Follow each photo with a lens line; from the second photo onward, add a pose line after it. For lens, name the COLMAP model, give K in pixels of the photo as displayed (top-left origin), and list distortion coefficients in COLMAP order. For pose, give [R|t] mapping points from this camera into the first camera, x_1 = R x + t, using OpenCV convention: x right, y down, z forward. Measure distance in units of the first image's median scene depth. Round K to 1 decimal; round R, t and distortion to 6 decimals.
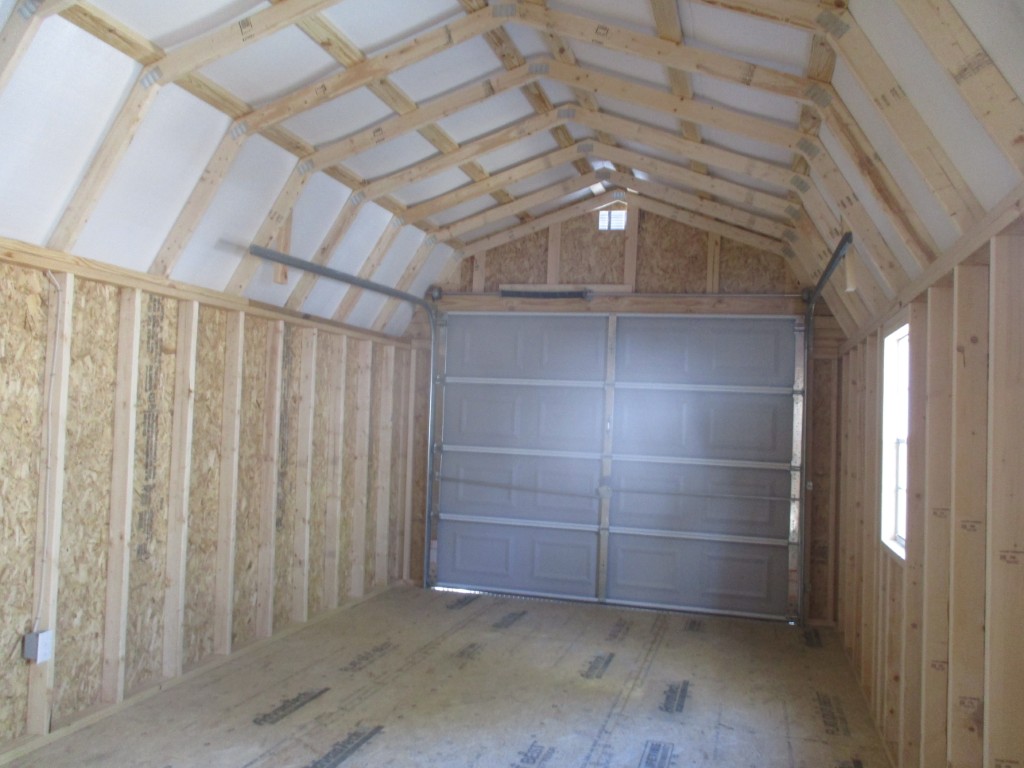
lens RADIAL K [[851.0, 0, 511.1], [0, 851.0, 380.4], [0, 0, 1]] dist [-0.025812, 0.018013]
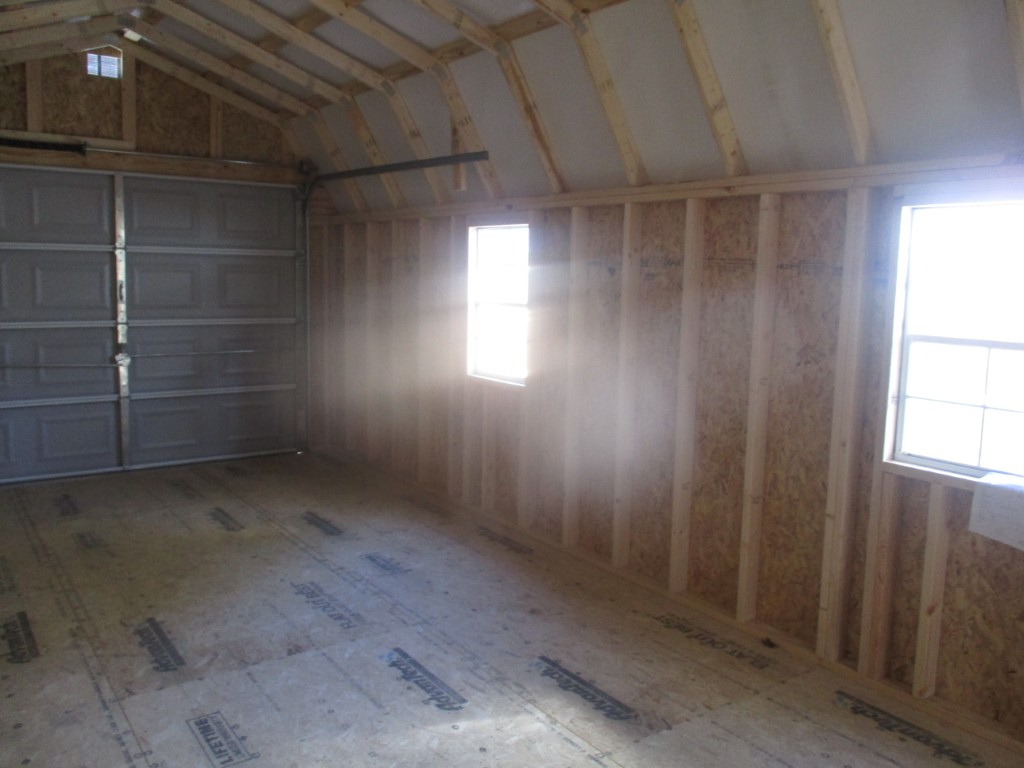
lens RADIAL K [[851.0, 0, 517.2], [0, 851.0, 388.9], [0, 0, 1]] dist [-0.025812, 0.018013]
pose [[0.636502, -0.137163, 0.758981, -0.347357], [-0.025237, 0.979829, 0.198239, -0.040929], [-0.770862, -0.145334, 0.620201, 0.043991]]
